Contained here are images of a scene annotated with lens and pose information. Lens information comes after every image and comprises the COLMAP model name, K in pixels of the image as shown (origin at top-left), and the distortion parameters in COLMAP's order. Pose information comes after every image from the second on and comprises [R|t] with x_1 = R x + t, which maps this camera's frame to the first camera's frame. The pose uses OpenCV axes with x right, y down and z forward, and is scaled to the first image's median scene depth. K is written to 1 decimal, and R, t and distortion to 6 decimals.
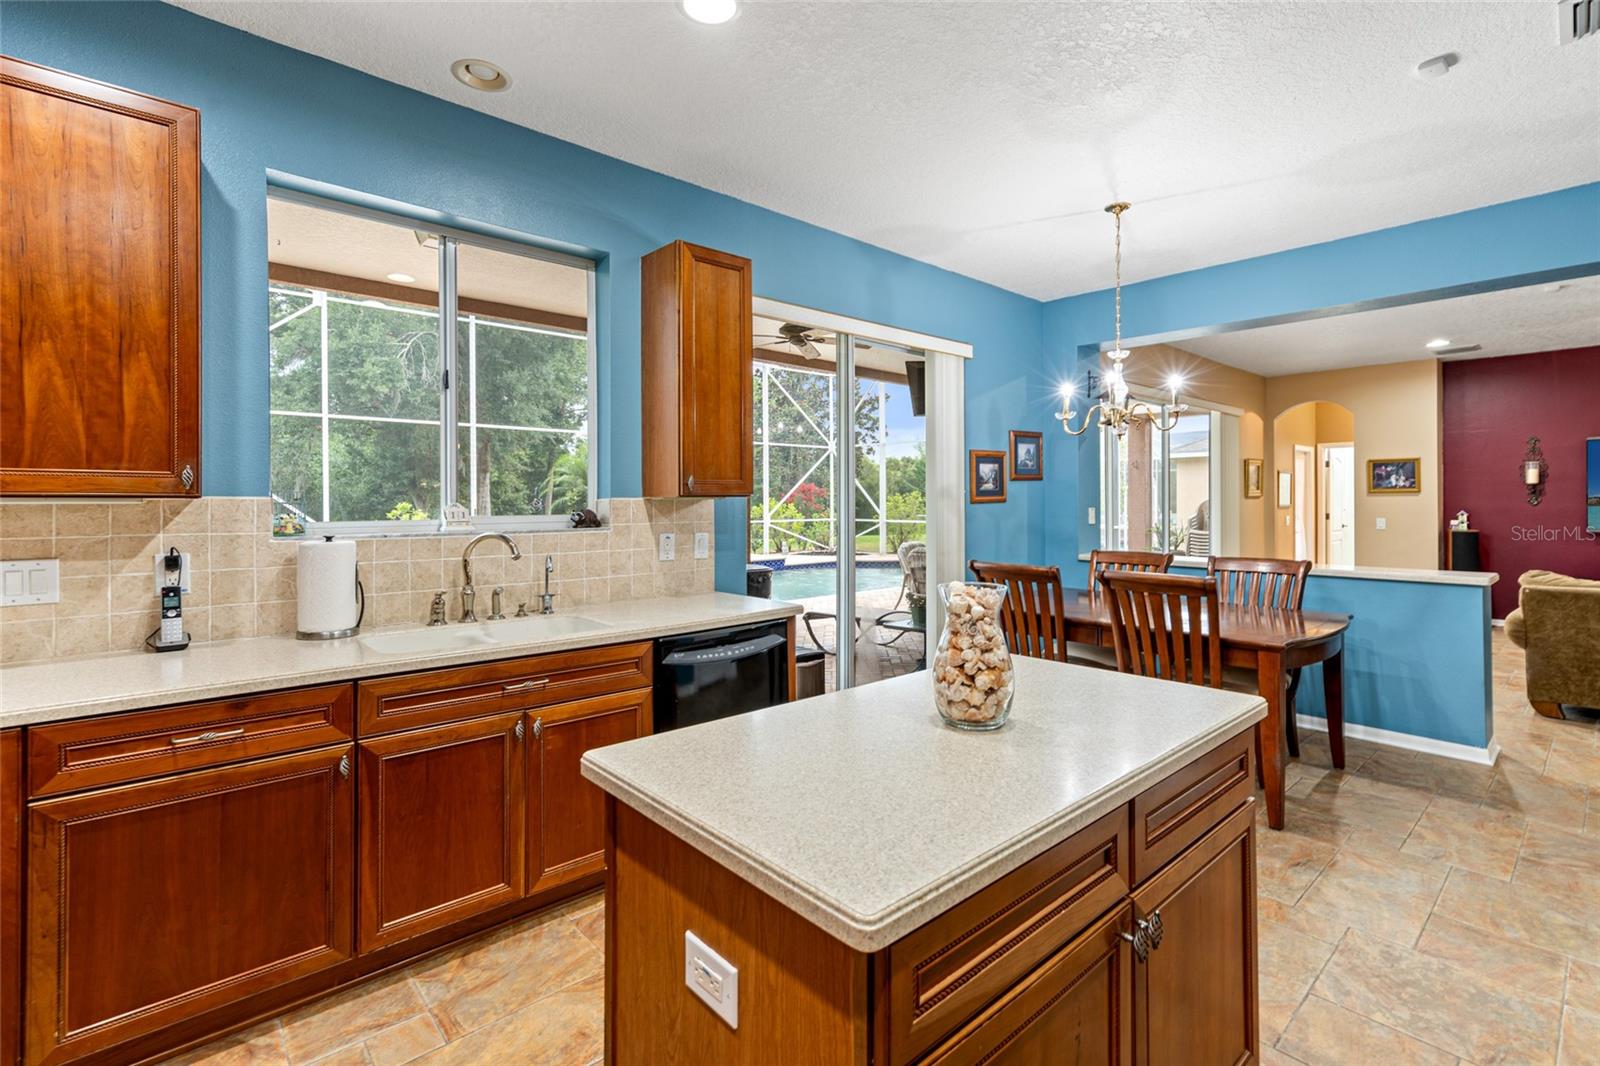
lens RADIAL K [[733.9, 0, 791.9], [0, 733.9, 494.7], [0, 0, 1]] dist [0.001825, 0.000807]
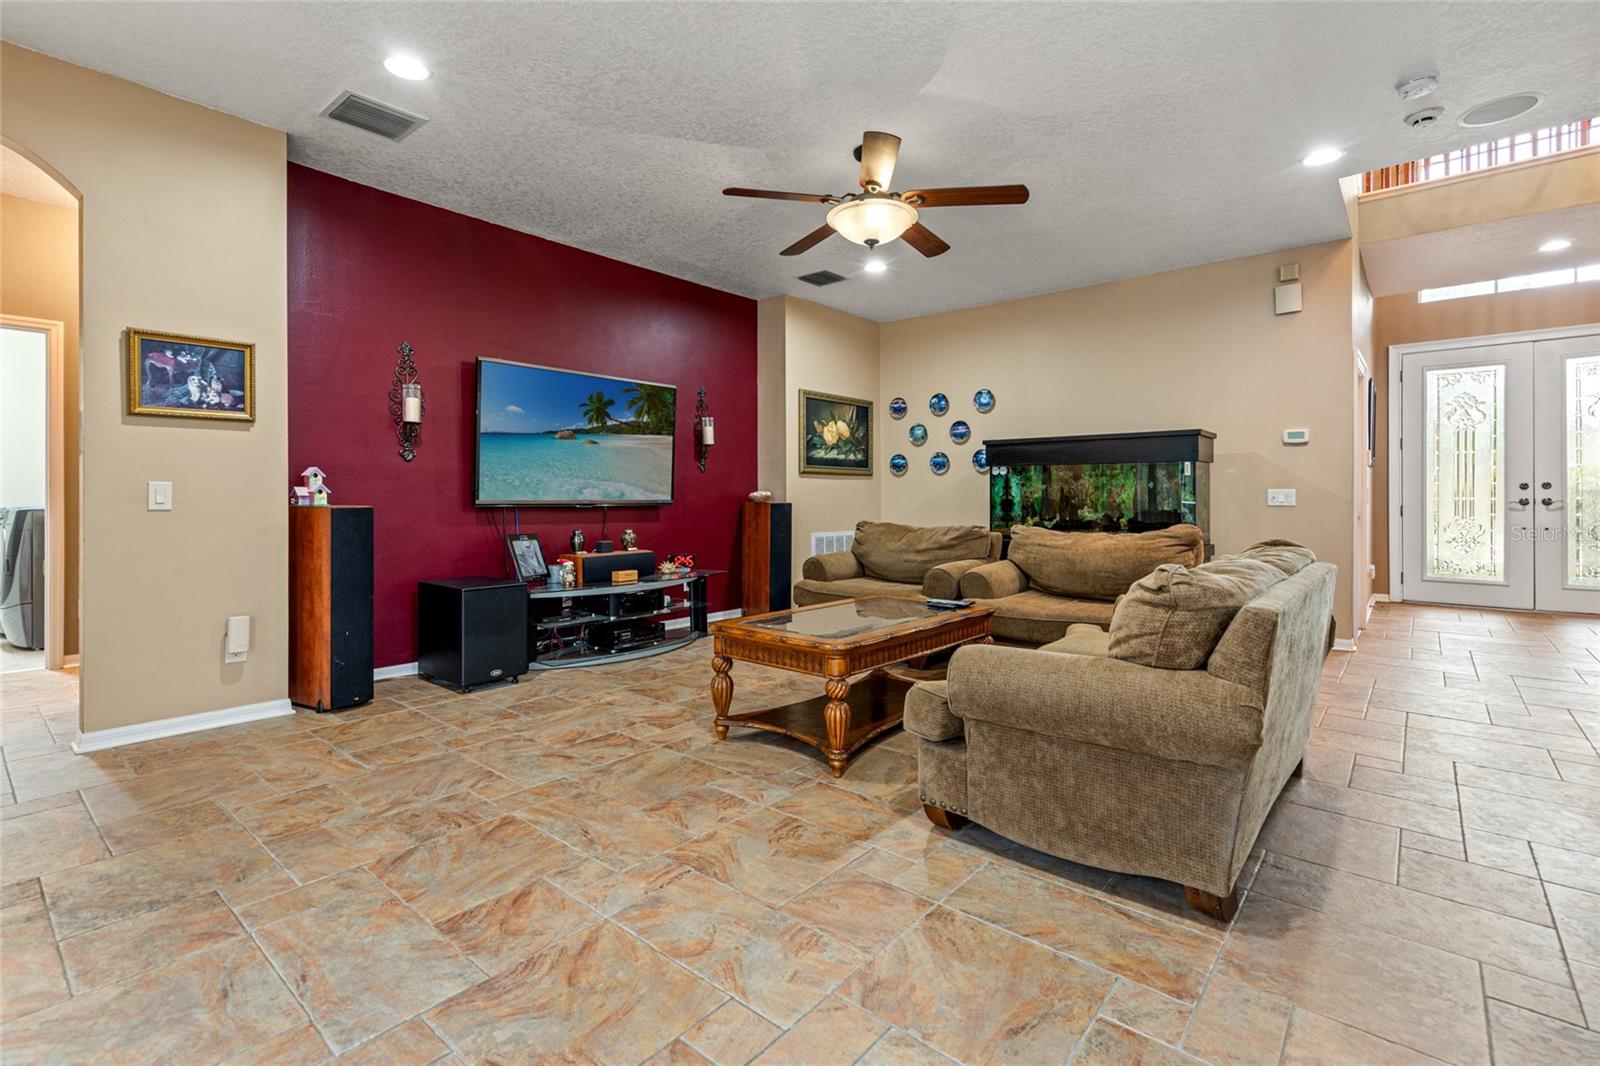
lens RADIAL K [[733.9, 0, 791.9], [0, 733.9, 494.7], [0, 0, 1]] dist [0.001825, 0.000807]
pose [[-0.142525, 0.007304, 0.989764, 0.544768], [-0.006494, 0.999944, -0.008314, 0.060485], [-0.989770, -0.007613, -0.142470, 1.082138]]
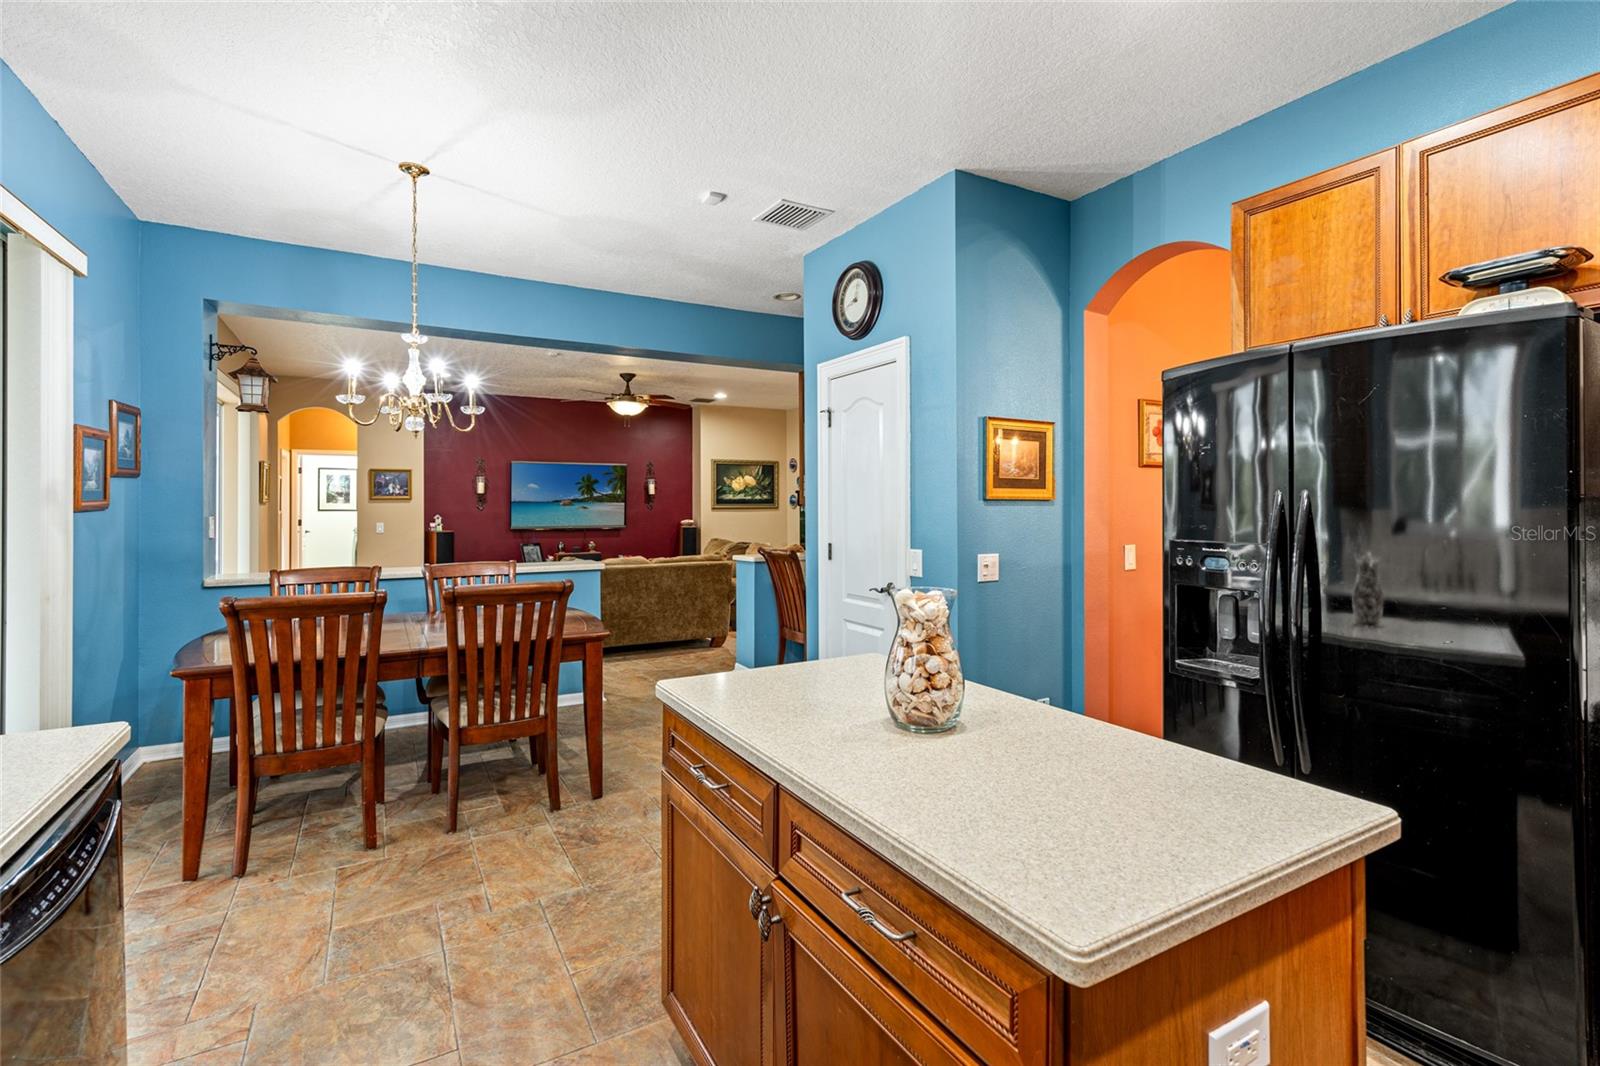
lens RADIAL K [[733.9, 0, 791.9], [0, 733.9, 494.7], [0, 0, 1]] dist [0.001825, 0.000807]
pose [[0.202490, 0.014584, 0.979176, -0.217116], [-0.006268, 0.999888, -0.013597, 0.001798], [-0.979264, -0.003385, 0.202559, 0.268511]]
